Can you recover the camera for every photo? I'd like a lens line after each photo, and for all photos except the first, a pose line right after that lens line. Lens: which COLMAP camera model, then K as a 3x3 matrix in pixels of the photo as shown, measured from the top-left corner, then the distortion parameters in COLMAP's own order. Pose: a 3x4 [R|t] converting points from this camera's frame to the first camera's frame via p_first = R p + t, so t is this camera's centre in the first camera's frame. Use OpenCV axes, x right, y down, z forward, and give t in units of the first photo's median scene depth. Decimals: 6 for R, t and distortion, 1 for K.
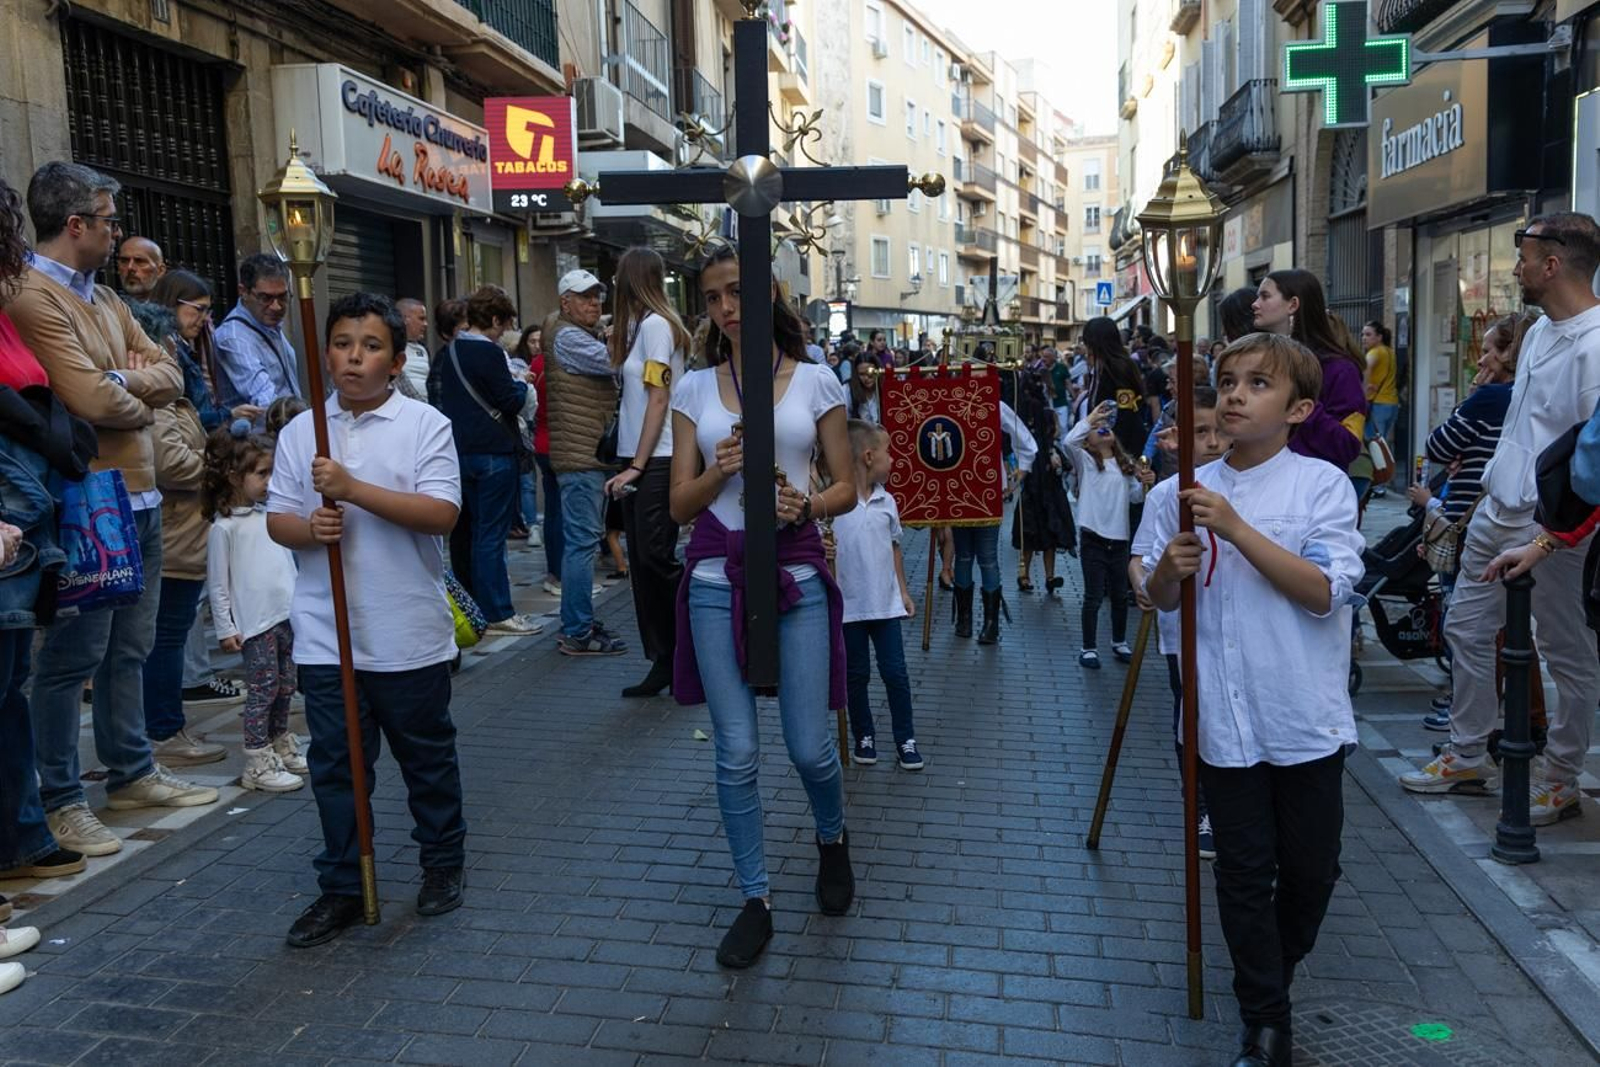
lens RADIAL K [[1414.5, 0, 802.7], [0, 1414.5, 525.9], [0, 0, 1]] dist [-0.003497, 0.027056]
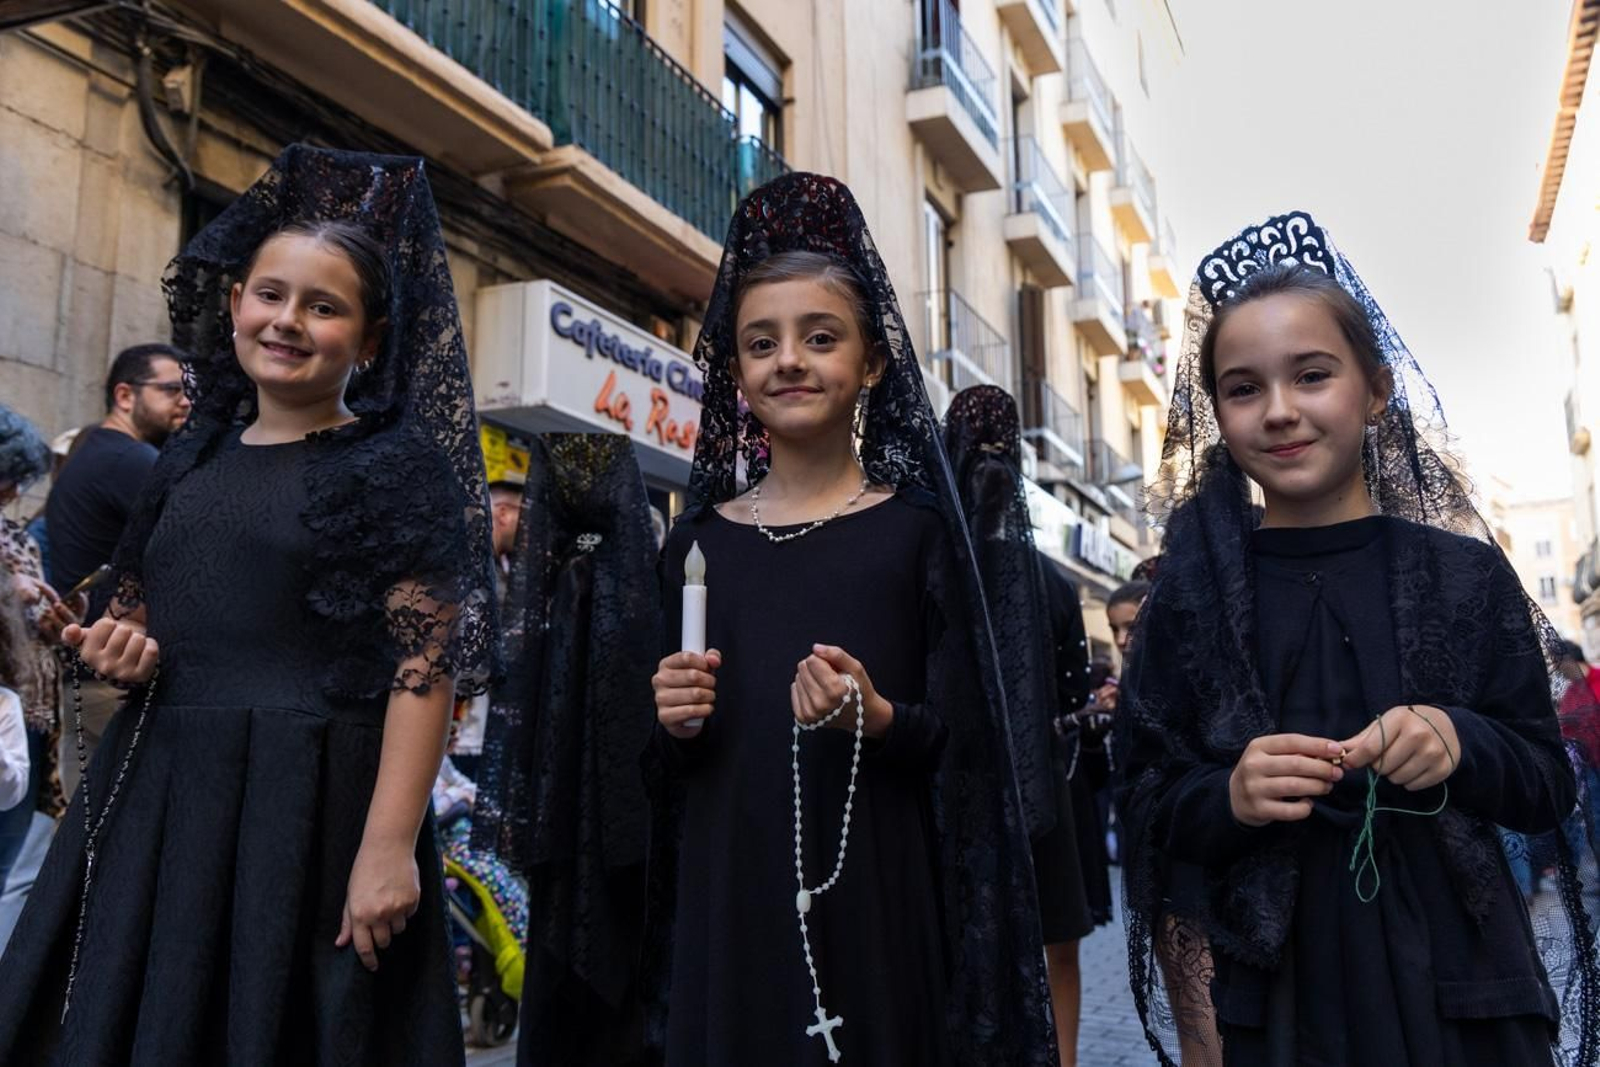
lens RADIAL K [[1469.3, 0, 765.0], [0, 1469.3, 470.1], [0, 0, 1]] dist [-0.024093, -0.013035]
pose [[0.957175, -0.031771, -0.287762, 0.041528], [-0.056016, 0.954854, -0.291746, 0.028674], [0.284040, 0.295371, 0.912182, 0.231464]]
